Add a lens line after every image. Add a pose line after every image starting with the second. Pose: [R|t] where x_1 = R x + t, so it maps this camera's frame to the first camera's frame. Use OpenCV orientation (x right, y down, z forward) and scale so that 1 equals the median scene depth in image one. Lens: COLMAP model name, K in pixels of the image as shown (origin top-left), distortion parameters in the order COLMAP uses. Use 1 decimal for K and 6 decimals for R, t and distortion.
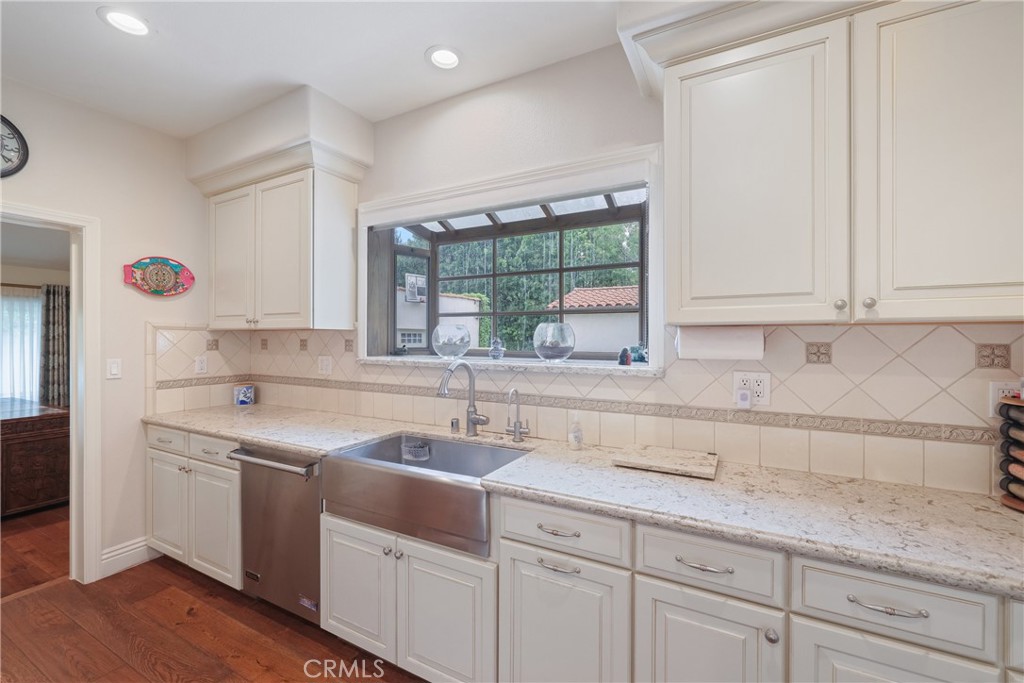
lens RADIAL K [[425.0, 0, 511.9], [0, 425.0, 340.2], [0, 0, 1]] dist [0.001076, -0.000339]
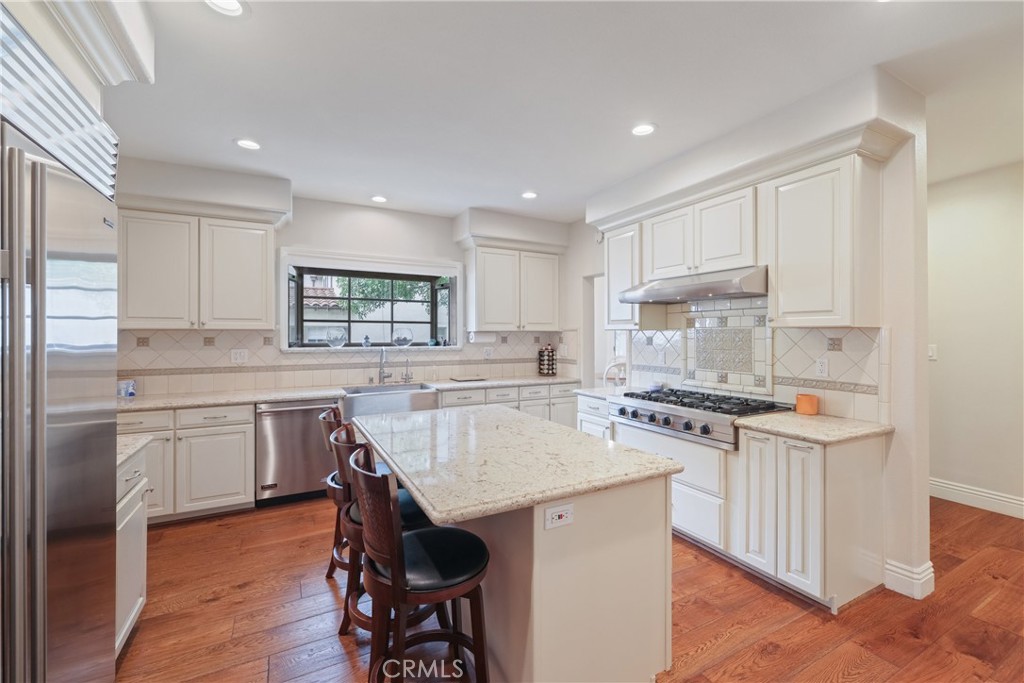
lens RADIAL K [[425.0, 0, 511.2], [0, 425.0, 336.3], [0, 0, 1]] dist [0.001076, -0.000339]
pose [[0.559428, -0.005304, 0.828862, -1.430486], [0.004664, 0.999984, 0.003251, -0.005900], [-0.828866, 0.002047, 0.559443, -0.638209]]
